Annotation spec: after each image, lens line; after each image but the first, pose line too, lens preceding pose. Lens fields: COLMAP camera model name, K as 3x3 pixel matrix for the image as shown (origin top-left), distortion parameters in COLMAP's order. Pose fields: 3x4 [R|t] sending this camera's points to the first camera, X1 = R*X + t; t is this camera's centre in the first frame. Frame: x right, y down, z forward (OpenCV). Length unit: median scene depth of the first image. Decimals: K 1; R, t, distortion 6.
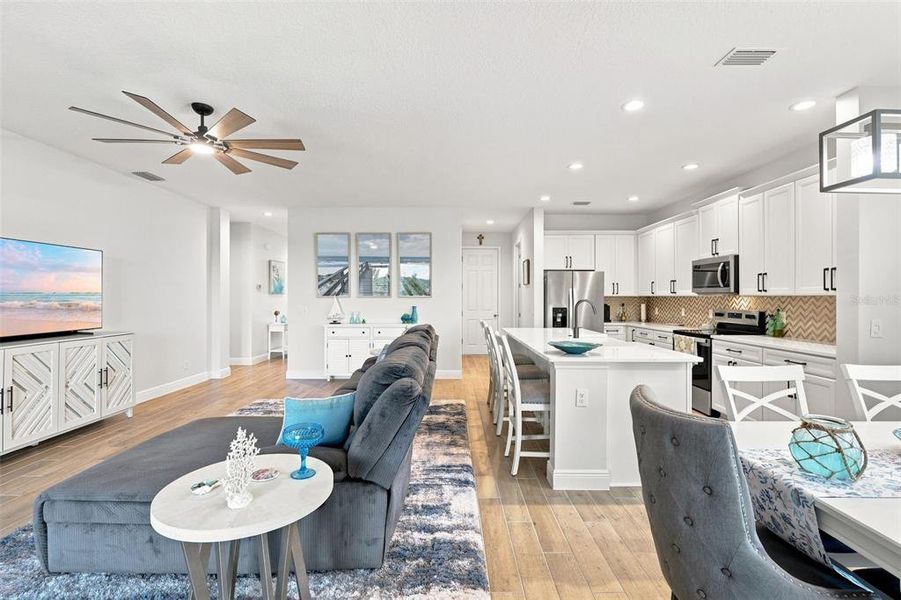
lens RADIAL K [[416.2, 0, 447.4], [0, 416.2, 296.8], [0, 0, 1]] dist [-0.012570, 0.000253]
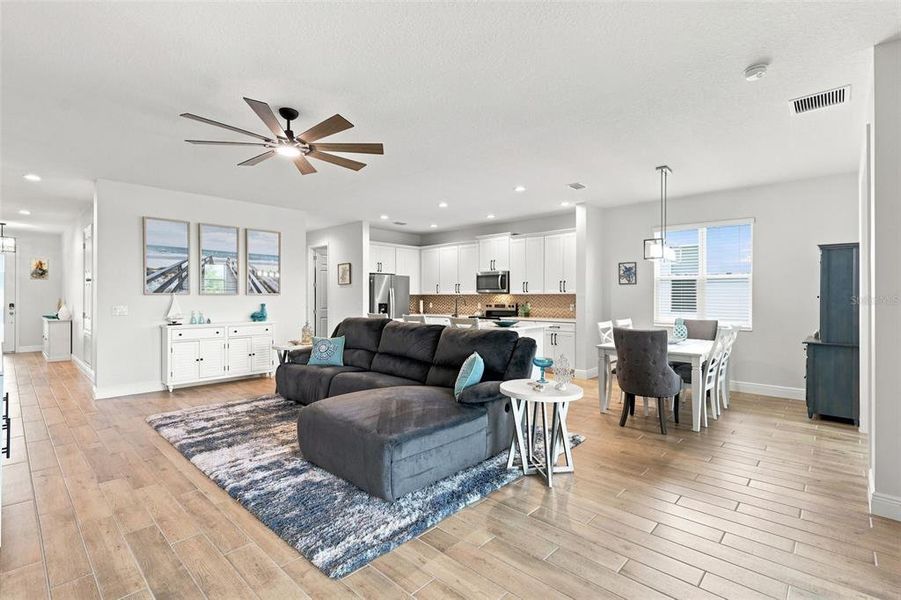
lens RADIAL K [[416.2, 0, 452.8], [0, 416.2, 296.7], [0, 0, 1]] dist [-0.012570, 0.000253]
pose [[0.676268, 0.000611, 0.736656, -0.608114], [-0.000540, 1.000000, -0.000334, 0.006781], [-0.736656, -0.000172, 0.676268, -0.010792]]
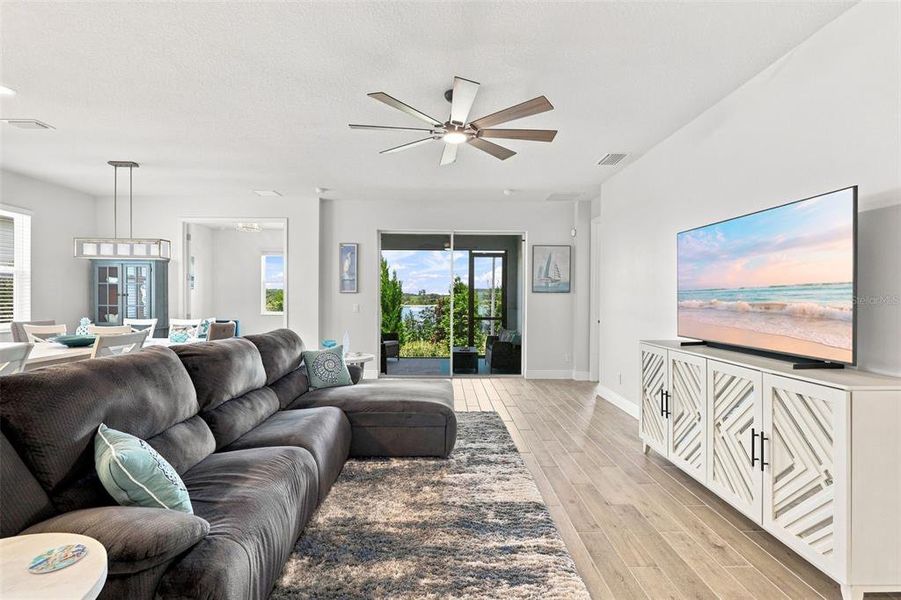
lens RADIAL K [[416.2, 0, 456.9], [0, 416.2, 301.1], [0, 0, 1]] dist [-0.012570, 0.000253]
pose [[-0.998721, -0.005060, -0.050314, -0.304754], [-0.005148, 0.999985, 0.001631, 0.009096], [0.050305, 0.001888, -0.998732, 1.118060]]
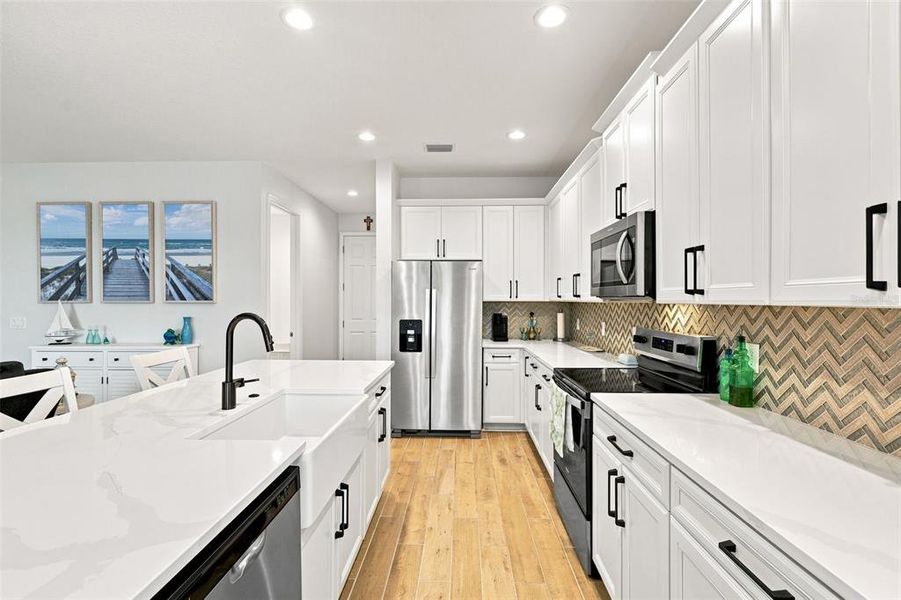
lens RADIAL K [[416.2, 0, 451.2], [0, 416.2, 298.2], [0, 0, 1]] dist [-0.012570, 0.000253]
pose [[0.999869, 0.000493, -0.016184, 0.401455], [-0.000537, 0.999996, -0.002700, -0.005624], [0.016183, 0.002709, 0.999865, 0.451415]]
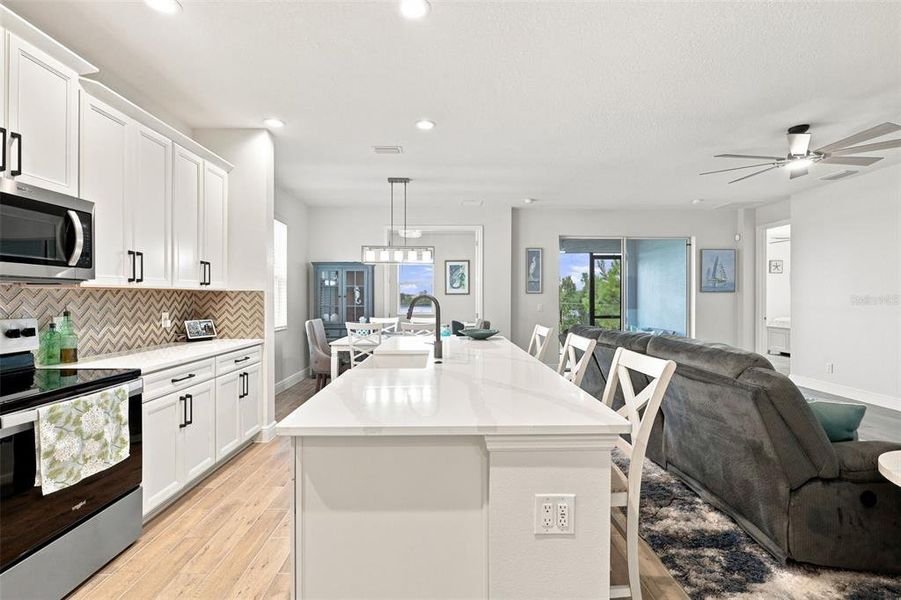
lens RADIAL K [[416.2, 0, 448.8], [0, 416.2, 303.7], [0, 0, 1]] dist [-0.012570, 0.000253]
pose [[-0.999454, -0.000234, -0.033036, 0.237620], [-0.000495, 0.999969, 0.007897, 0.011314], [0.033034, 0.007909, -0.999423, 1.205420]]
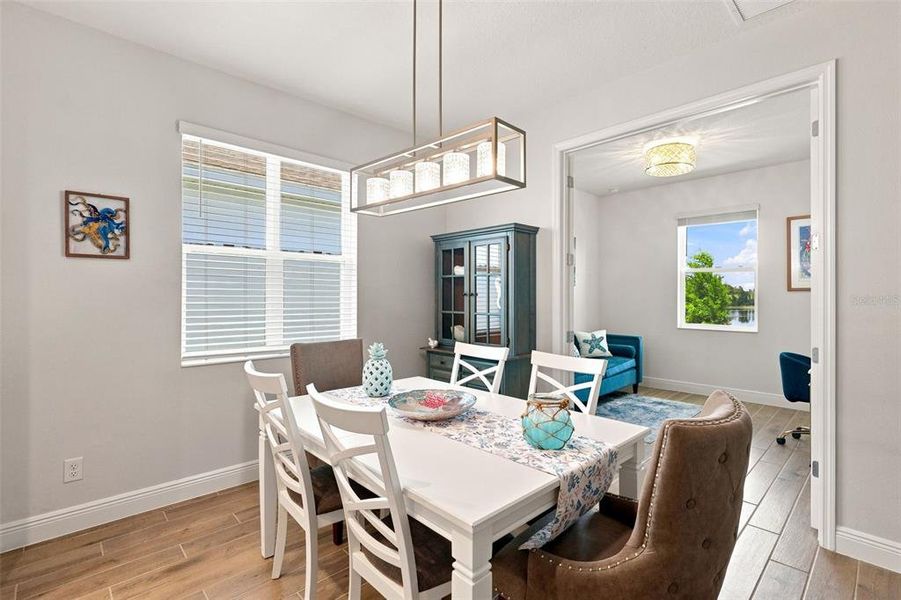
lens RADIAL K [[416.2, 0, 444.6], [0, 416.2, 294.1], [0, 0, 1]] dist [-0.012570, 0.000253]
pose [[-0.690374, 0.001836, 0.723450, 0.071839], [-0.008360, 0.999910, -0.010515, 0.005643], [-0.723405, -0.013308, -0.690296, 0.478323]]
